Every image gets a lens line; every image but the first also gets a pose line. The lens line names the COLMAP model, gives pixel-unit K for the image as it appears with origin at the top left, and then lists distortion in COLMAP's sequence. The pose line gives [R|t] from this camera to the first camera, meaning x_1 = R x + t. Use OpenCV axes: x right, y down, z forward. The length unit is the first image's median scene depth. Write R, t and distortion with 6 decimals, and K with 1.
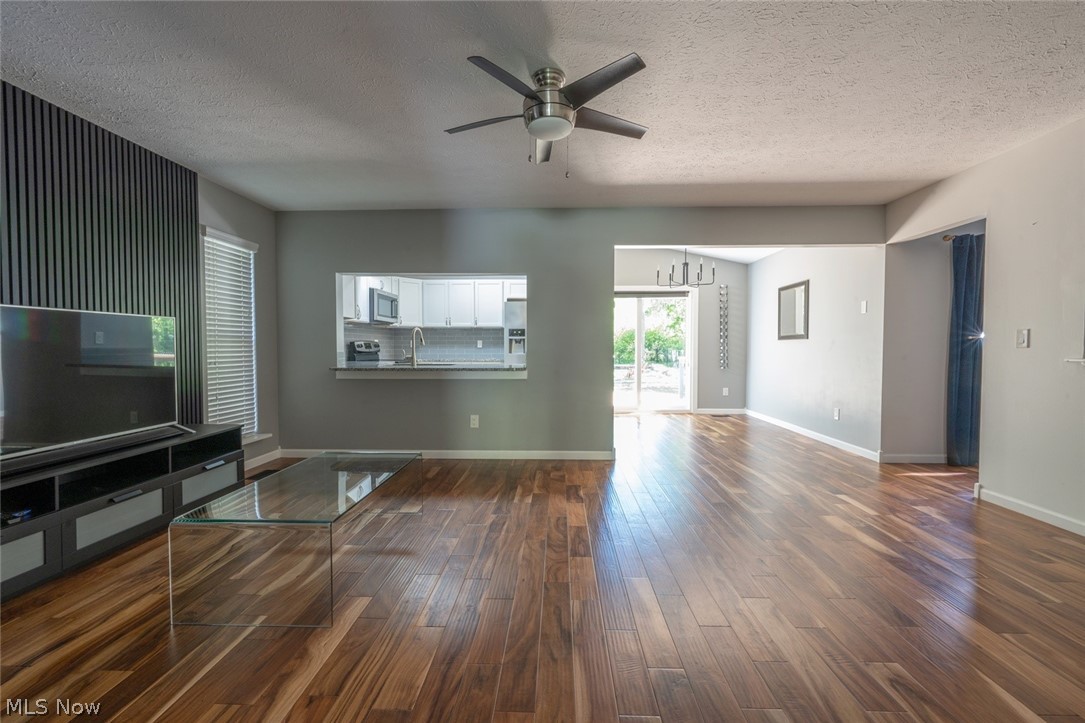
lens RADIAL K [[447.0, 0, 540.6], [0, 447.0, 359.4], [0, 0, 1]] dist [-0.001605, 0.000136]
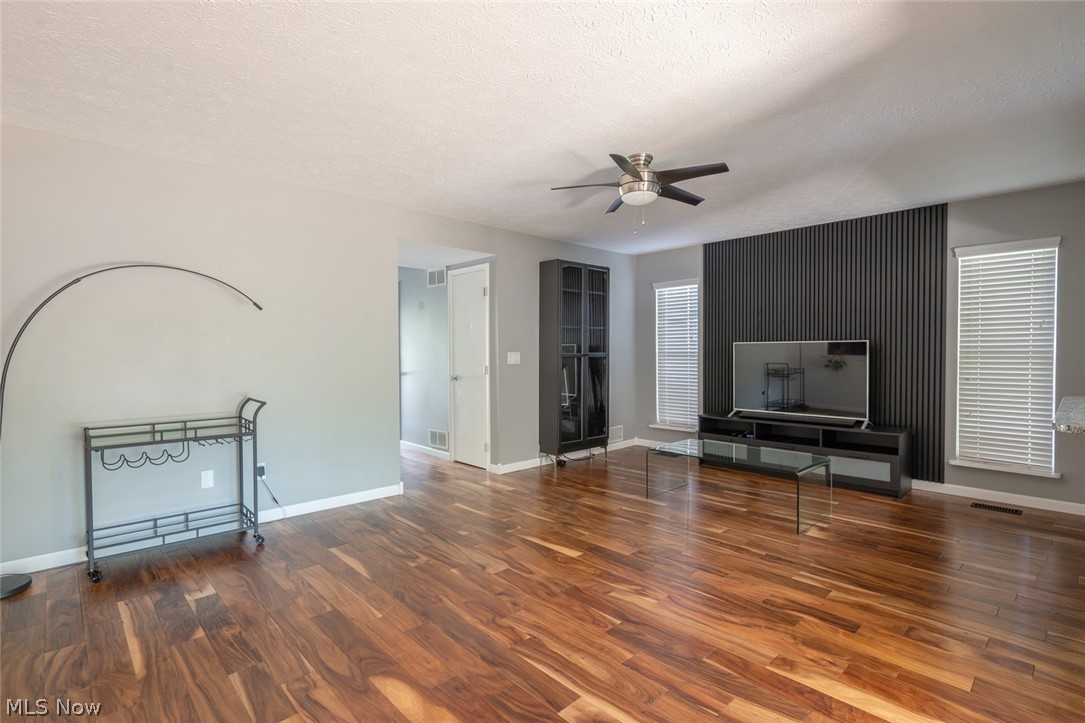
lens RADIAL K [[505.5, 0, 541.5], [0, 505.5, 362.2], [0, 0, 1]] dist [-0.018509, -0.000706]
pose [[-0.698703, 0.019312, -0.715151, 0.677617], [-0.014805, 0.999031, 0.041442, -0.056063], [0.715259, 0.039544, -0.697740, 0.993295]]
